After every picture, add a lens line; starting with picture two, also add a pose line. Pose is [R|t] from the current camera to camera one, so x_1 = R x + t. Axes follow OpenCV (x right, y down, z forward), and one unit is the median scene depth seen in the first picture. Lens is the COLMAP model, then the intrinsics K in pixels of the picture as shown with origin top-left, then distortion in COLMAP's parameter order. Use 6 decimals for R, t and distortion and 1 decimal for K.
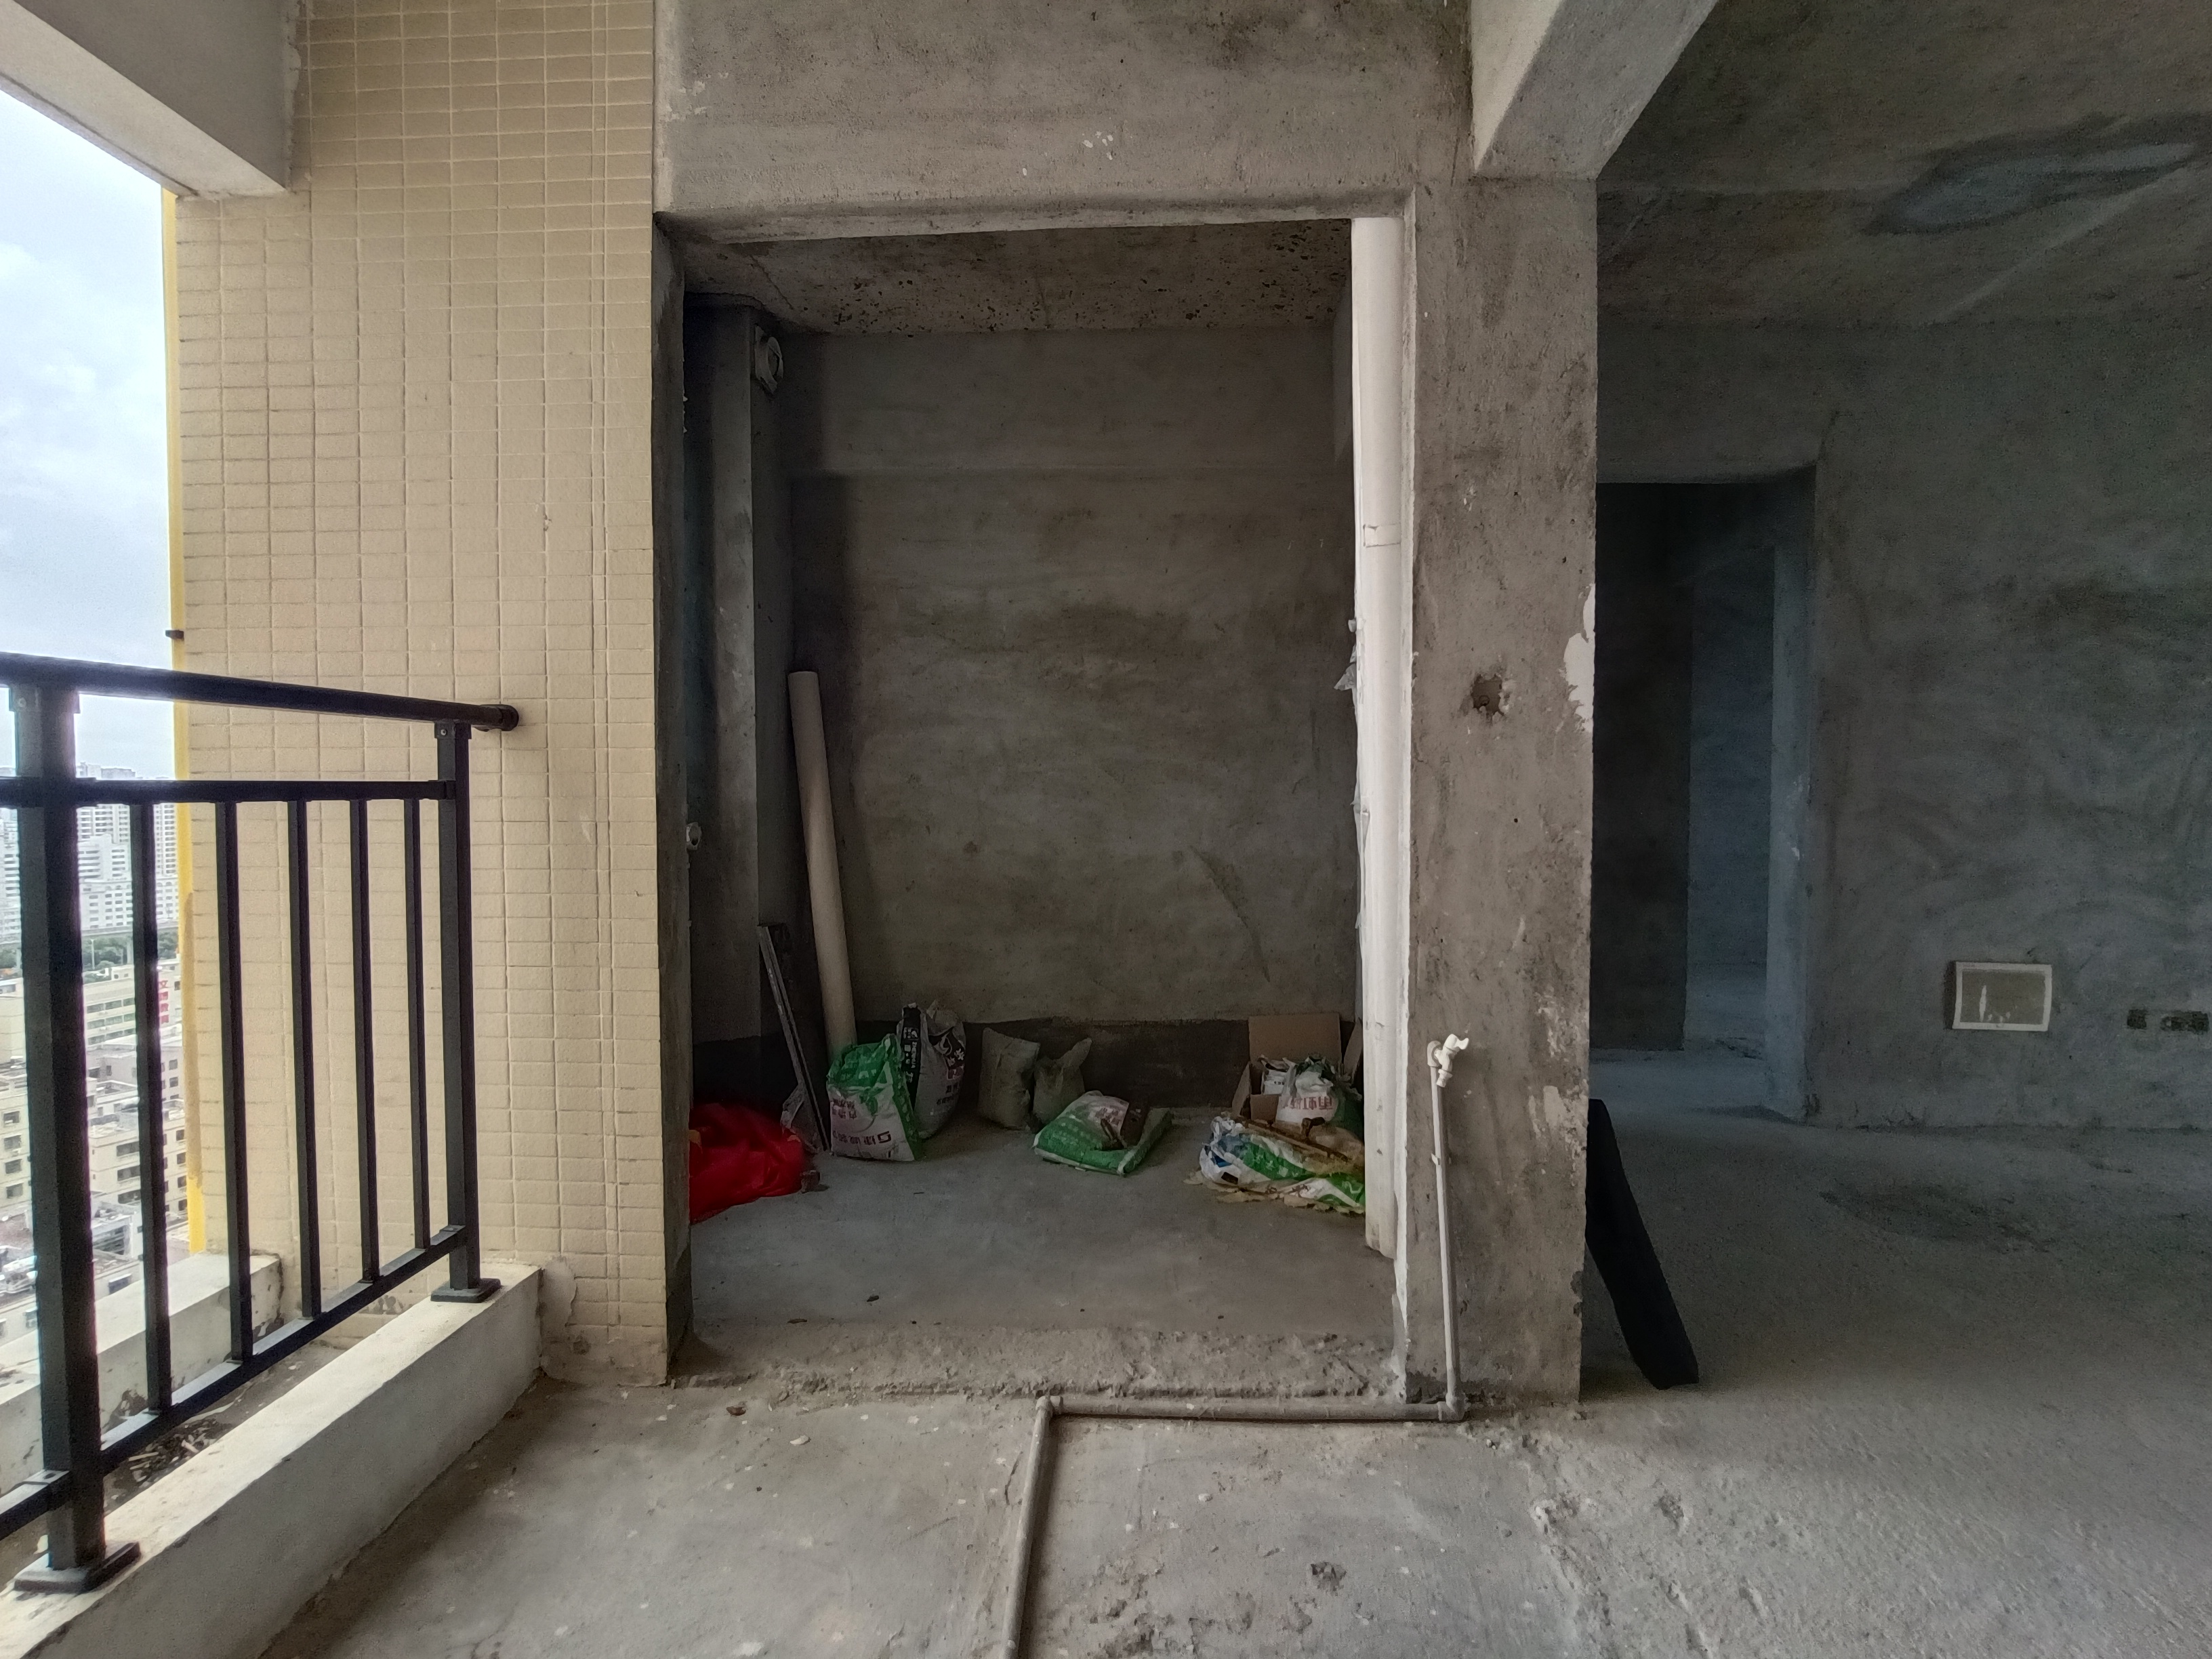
lens RADIAL K [[1069.0, 0, 1109.4], [0, 1069.0, 821.3], [0, 0, 1]] dist [-0.028030, 0.009250]
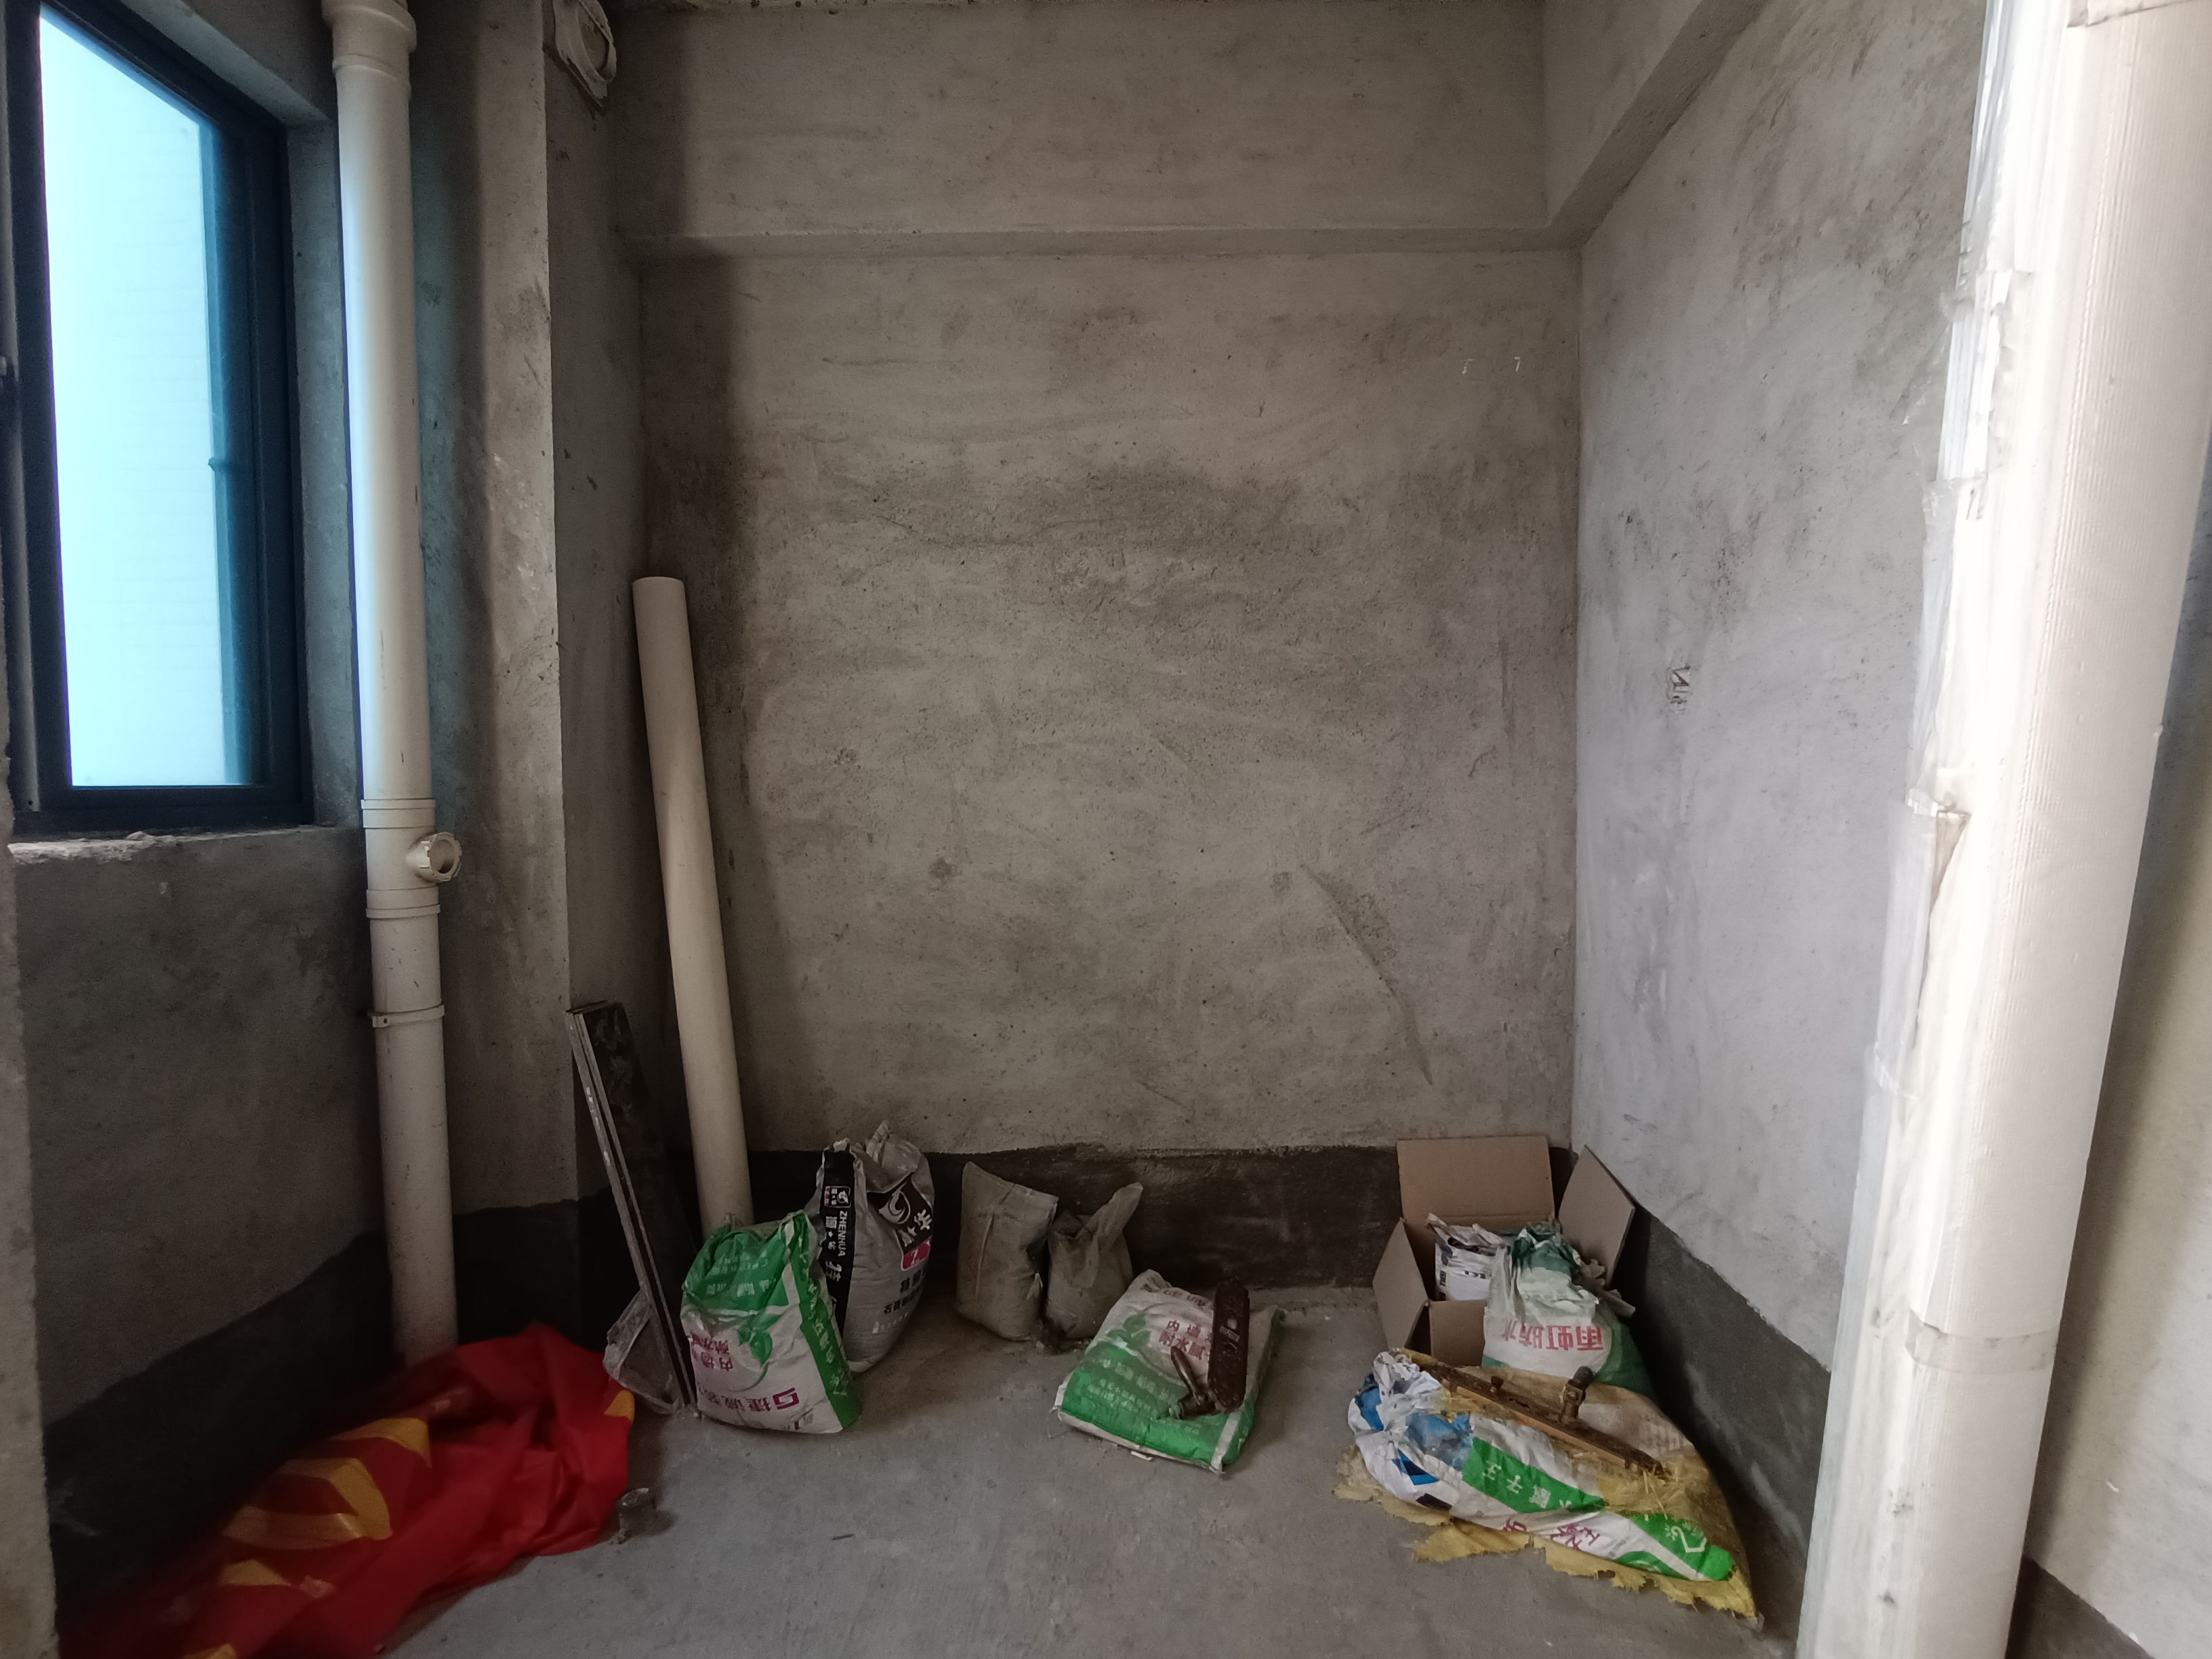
lens RADIAL K [[1069.0, 0, 1110.6], [0, 1069.0, 824.8], [0, 0, 1]] dist [-0.028030, 0.009250]
pose [[0.999792, -0.006506, 0.019335, -0.047685], [0.006335, 0.999940, 0.008894, -0.005677], [-0.019391, -0.008770, 0.999774, 0.419434]]
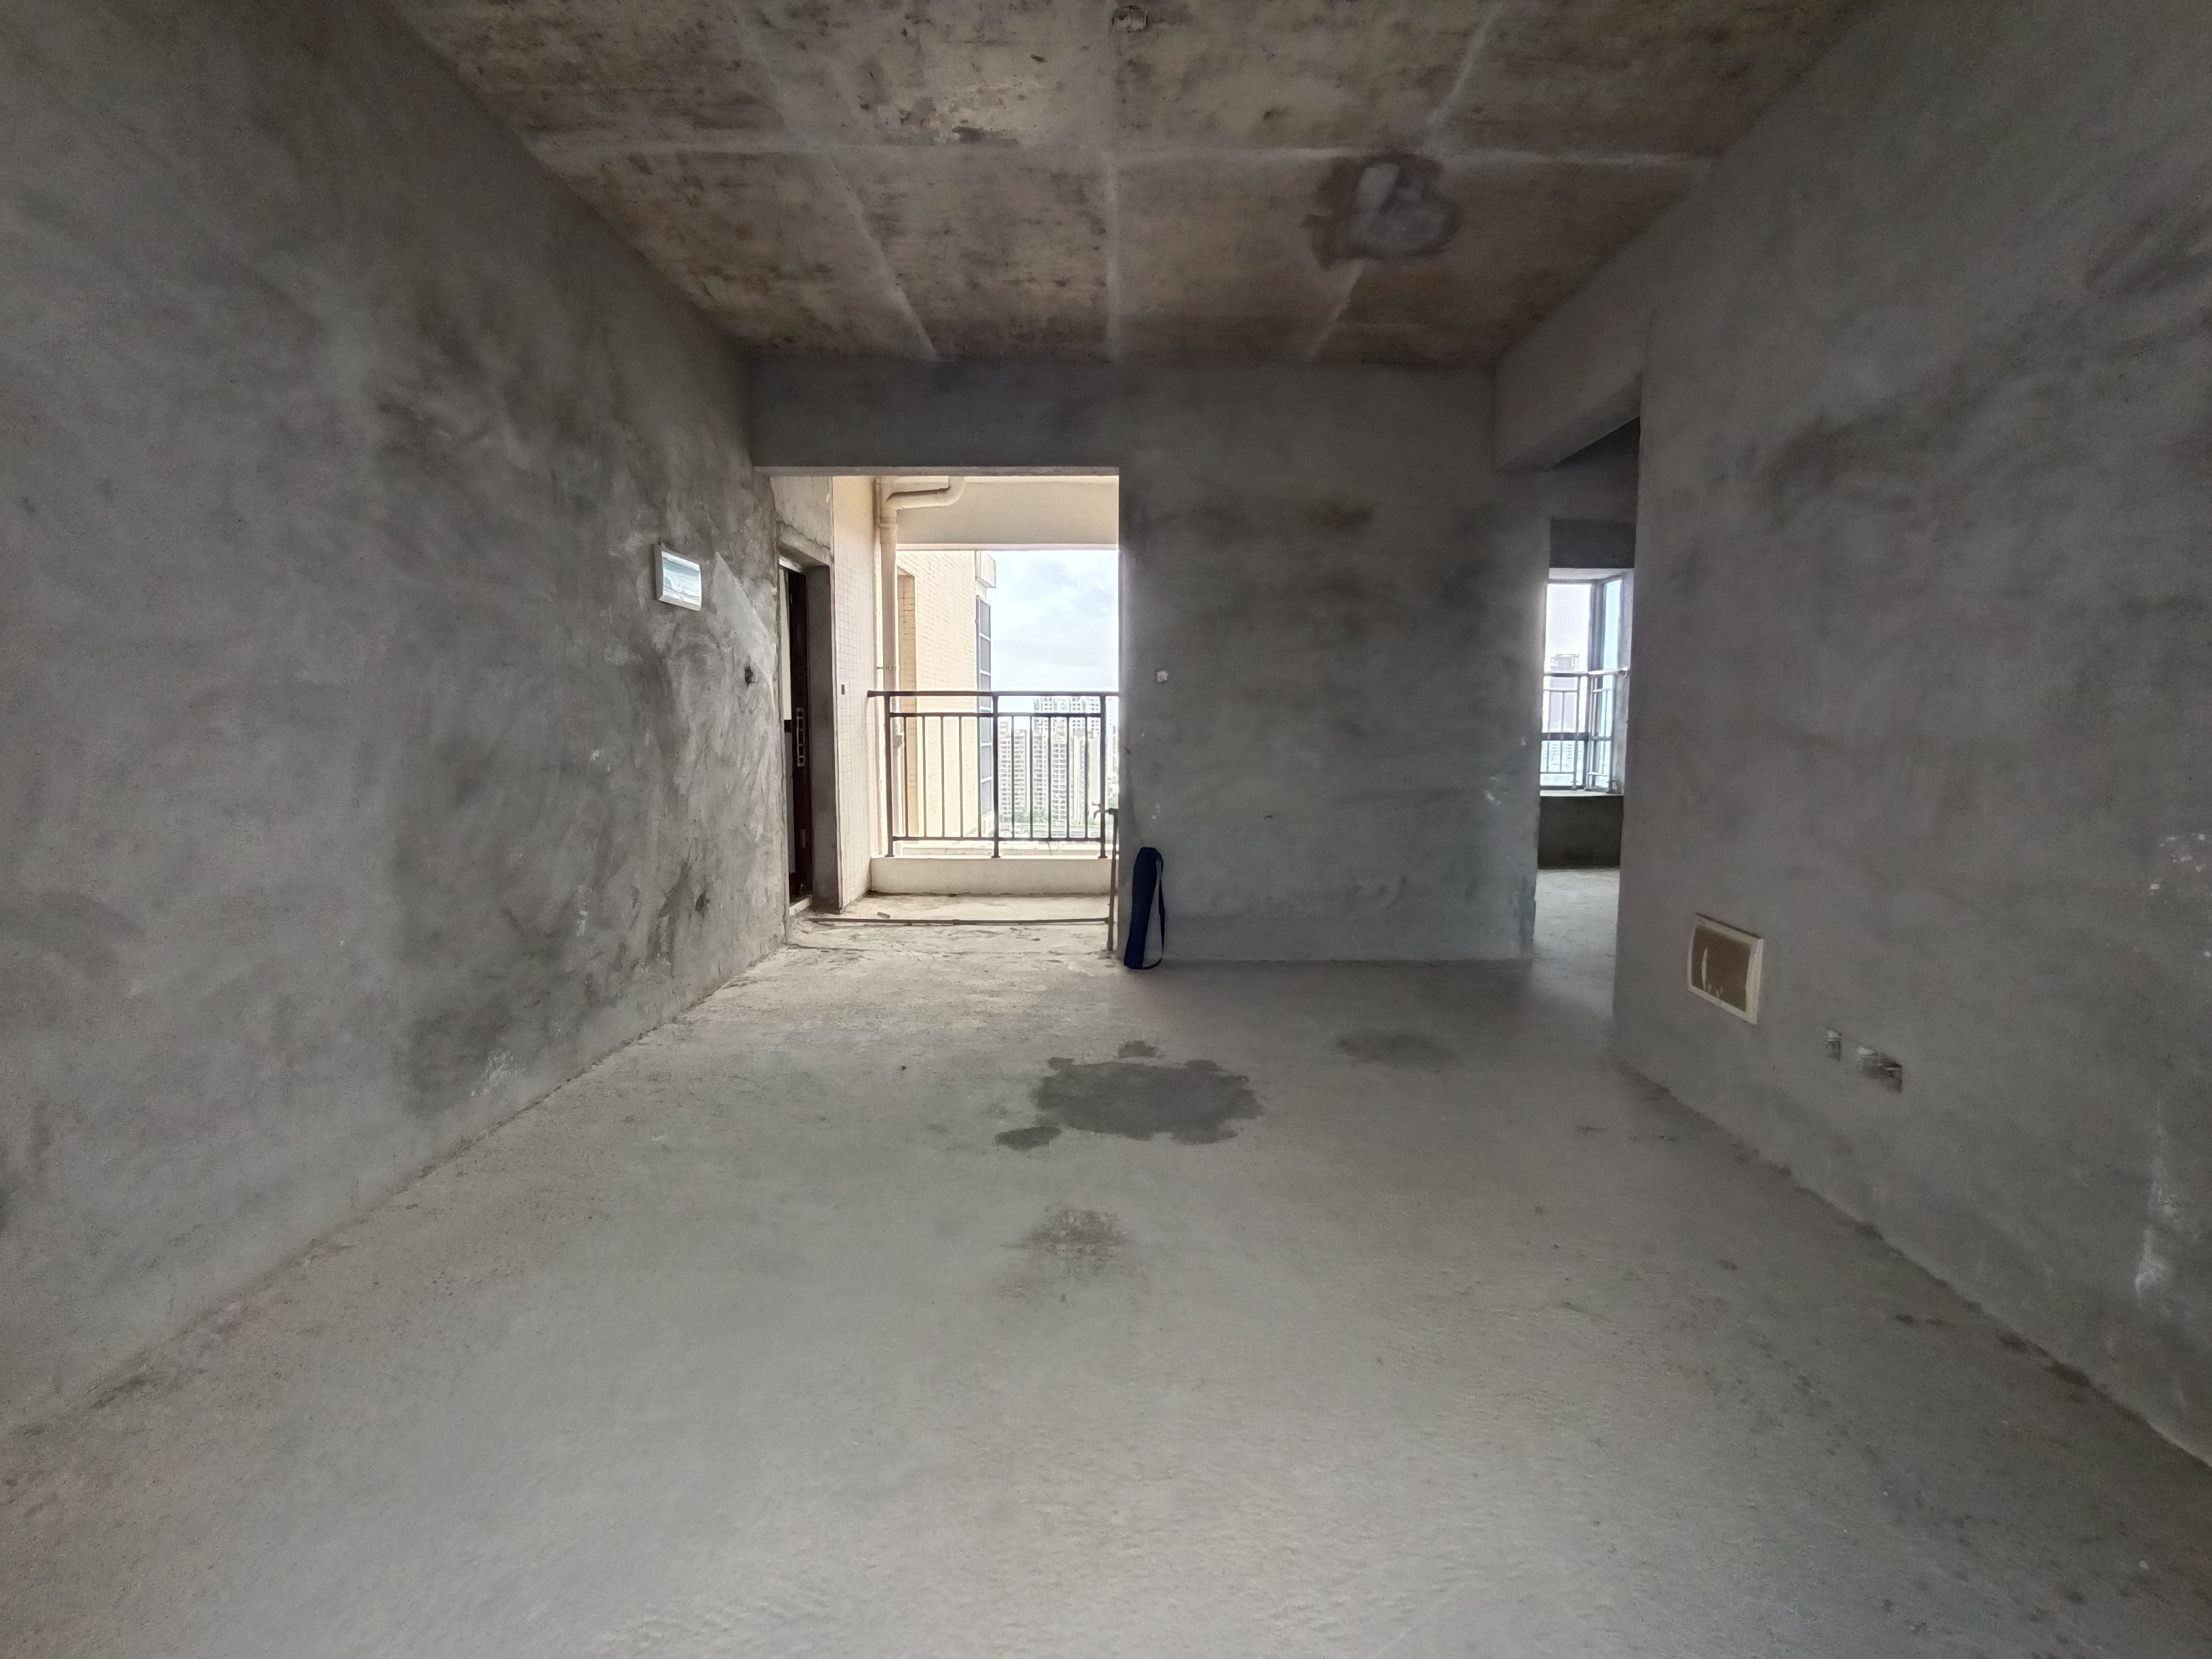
lens RADIAL K [[1069.0, 0, 1107.2], [0, 1069.0, 821.2], [0, 0, 1]] dist [-0.028030, 0.009250]
pose [[0.033355, 0.092532, -0.995151, 1.658058], [-0.038609, 0.995081, 0.091231, -0.002255], [0.998698, 0.035378, 0.036763, 0.493900]]
